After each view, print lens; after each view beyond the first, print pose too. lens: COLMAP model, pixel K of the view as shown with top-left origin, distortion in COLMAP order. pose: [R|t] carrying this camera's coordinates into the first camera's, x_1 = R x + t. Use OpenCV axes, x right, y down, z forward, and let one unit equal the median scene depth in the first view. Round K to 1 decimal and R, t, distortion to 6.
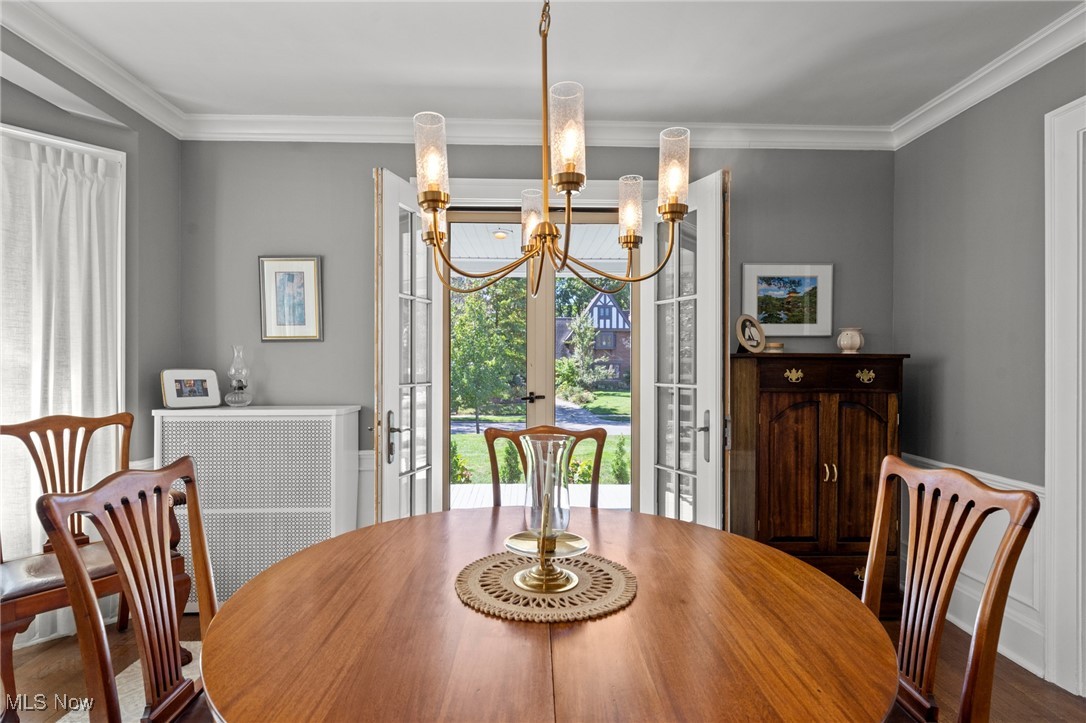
lens RADIAL K [[558.1, 0, 544.9], [0, 558.1, 365.5], [0, 0, 1]] dist [0.004643, 0.001718]
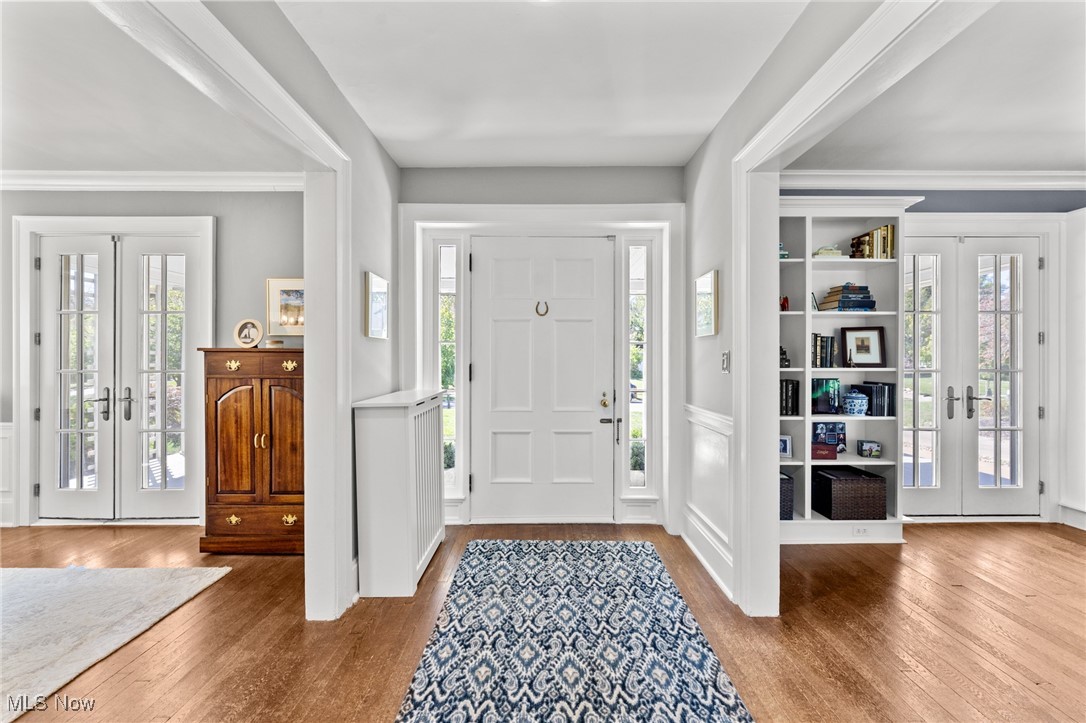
lens RADIAL K [[400.1, 0, 544.4], [0, 400.1, 361.0], [0, 0, 1]] dist [0.001005, -0.000037]
pose [[0.999641, -0.001353, -0.026757, 1.178783], [0.001454, 0.999992, 0.003765, 0.005426], [0.026752, -0.003803, 0.999635, 0.097064]]
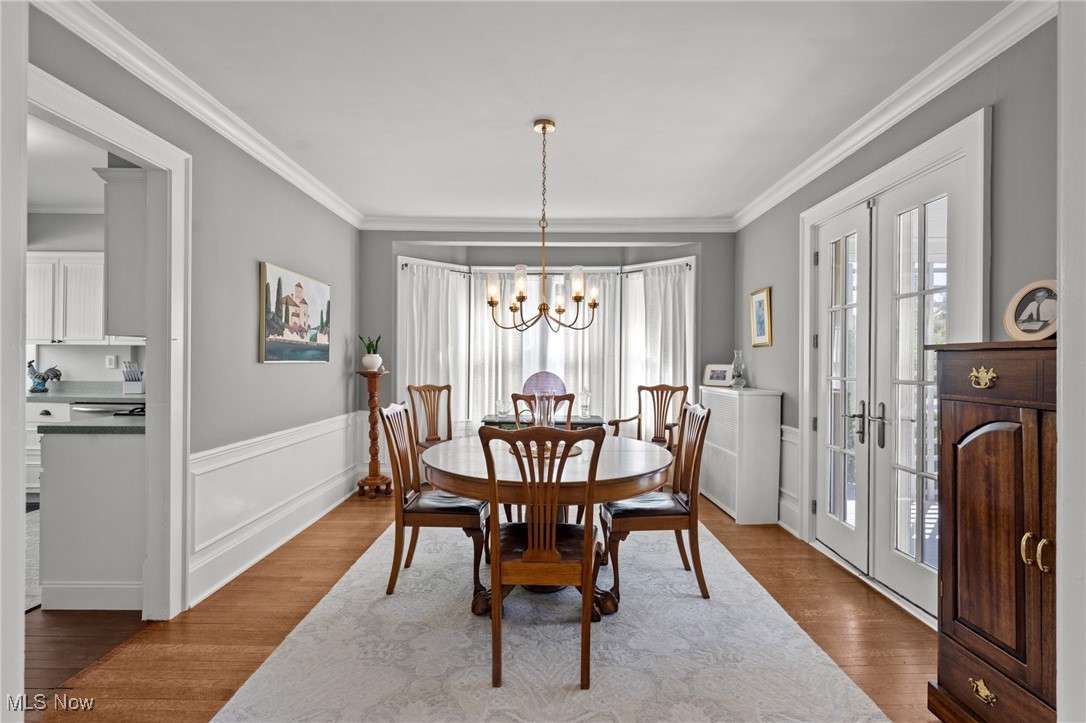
lens RADIAL K [[493.4, 0, 538.1], [0, 493.4, 360.7], [0, 0, 1]] dist [-0.002312, -0.000824]
pose [[-0.037597, -0.004544, -0.999283, 1.017992], [-0.004259, 0.999981, -0.004387, 0.003663], [0.999284, 0.004091, -0.037615, 0.511386]]
